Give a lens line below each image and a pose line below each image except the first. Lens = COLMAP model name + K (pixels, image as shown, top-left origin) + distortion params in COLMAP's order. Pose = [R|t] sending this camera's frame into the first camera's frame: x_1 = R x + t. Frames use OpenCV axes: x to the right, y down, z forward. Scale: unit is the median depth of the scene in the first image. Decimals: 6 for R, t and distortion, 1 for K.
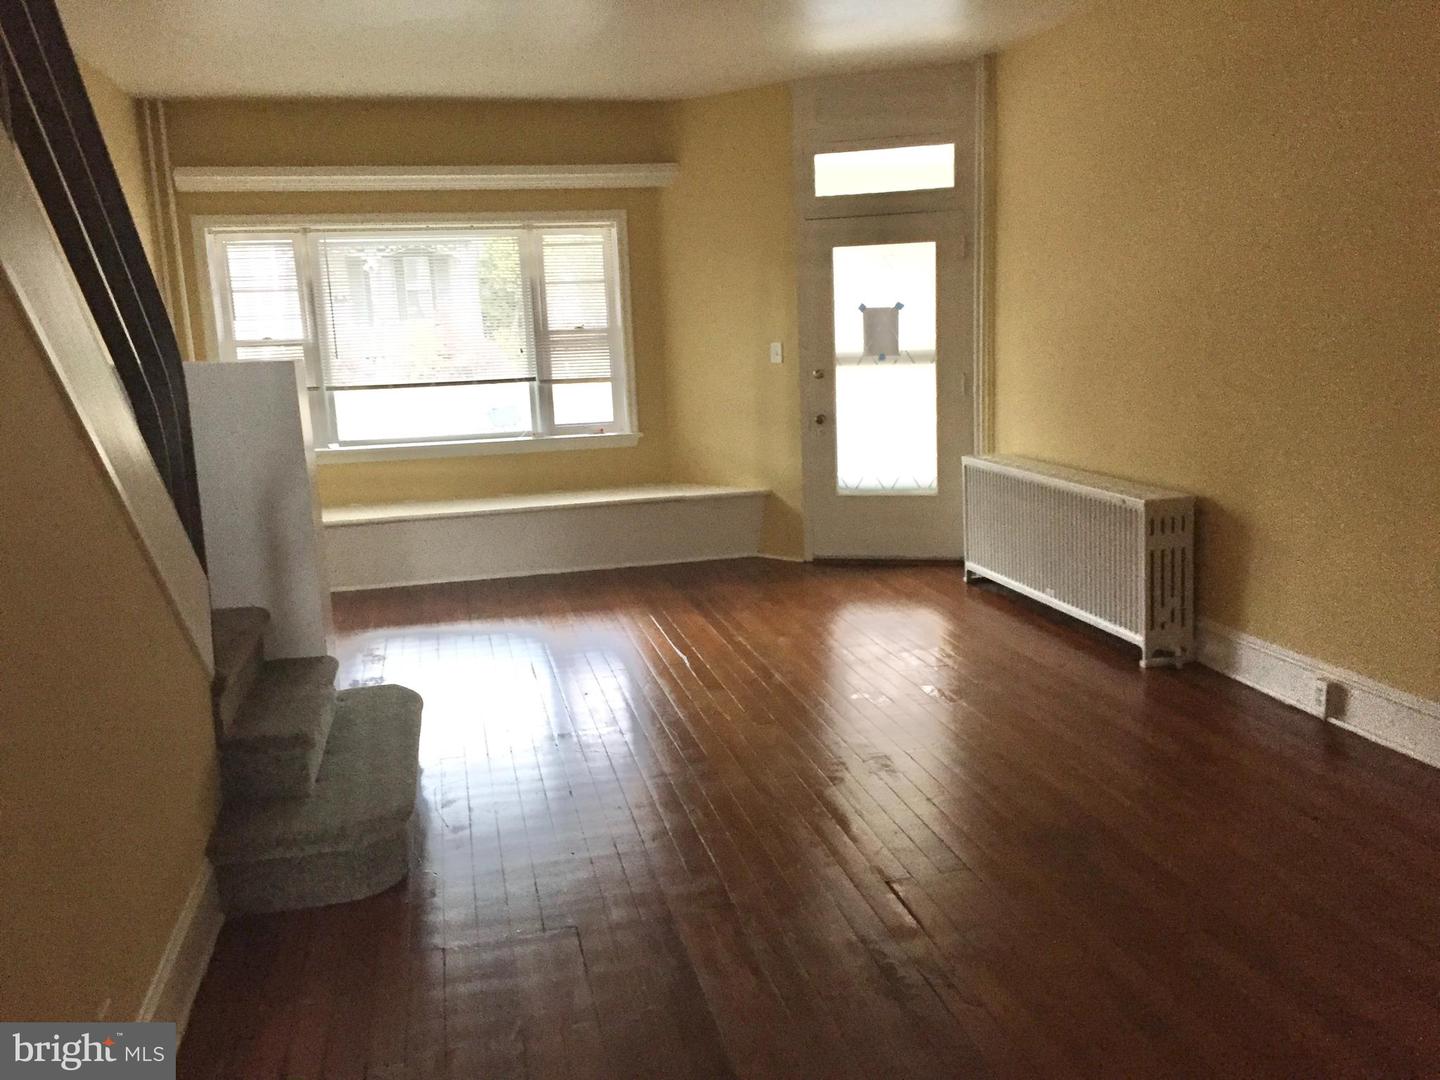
lens RADIAL K [[1259.9, 0, 722.0], [0, 1259.9, 538.8], [0, 0, 1]] dist [0.083031, -0.083223]
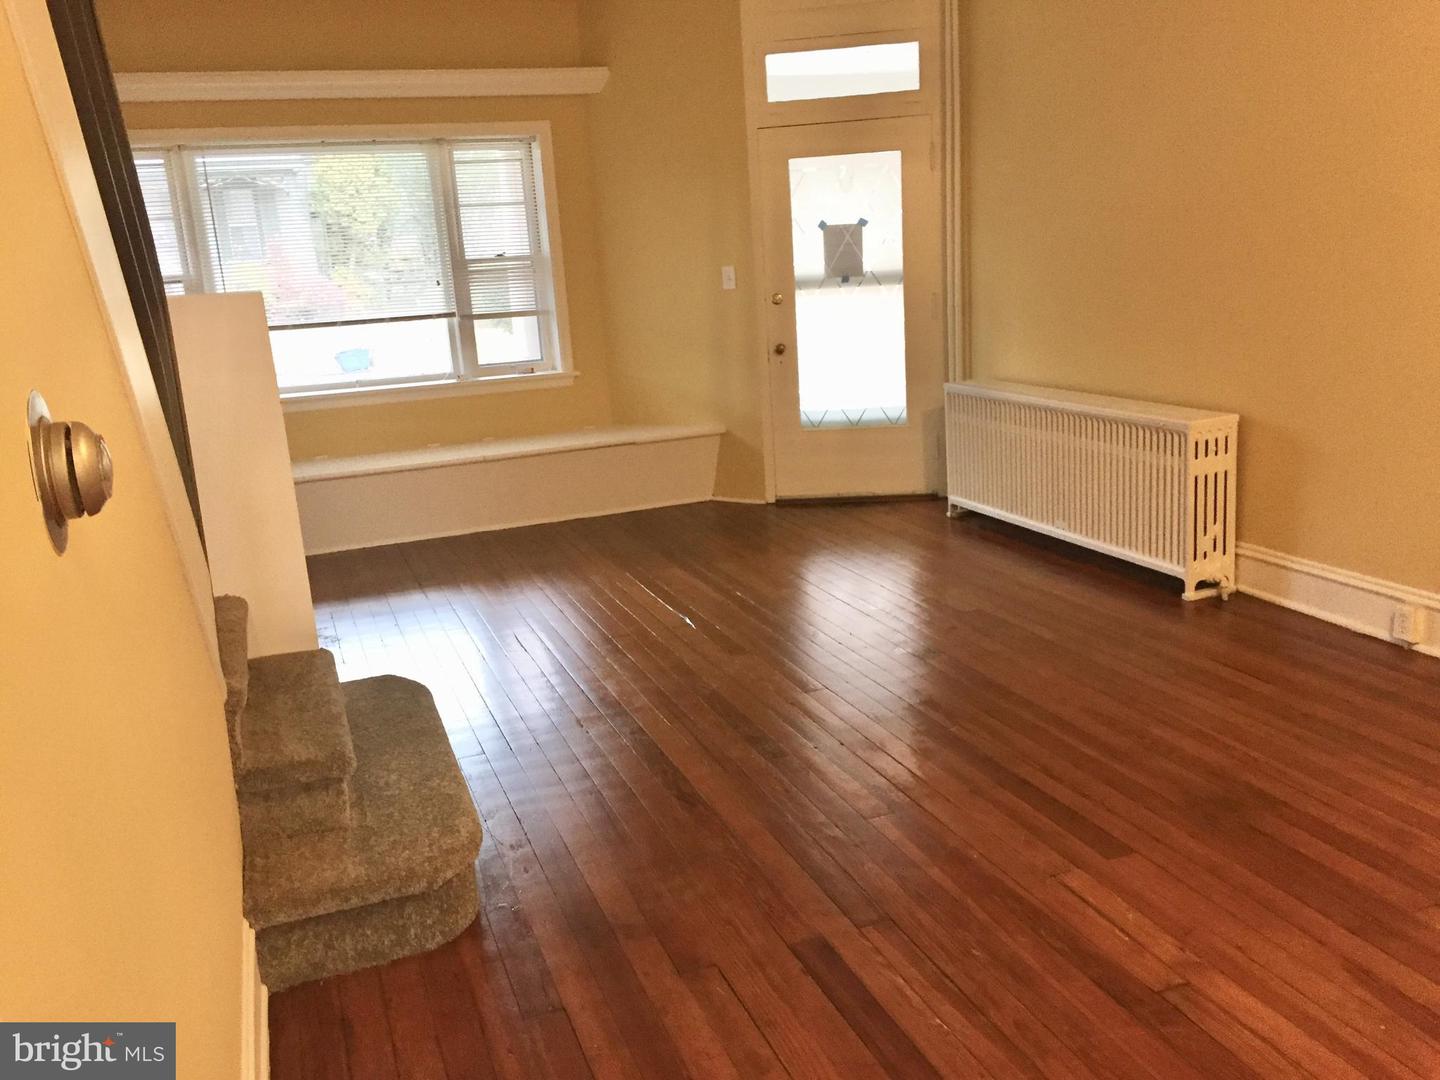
lens RADIAL K [[1259.9, 0, 718.0], [0, 1259.9, 538.5], [0, 0, 1]] dist [0.083031, -0.083223]
pose [[0.990789, -0.052370, 0.124880, -0.089191], [0.046091, 0.997549, 0.052652, -0.006922], [-0.127331, -0.046411, 0.990774, 0.082942]]
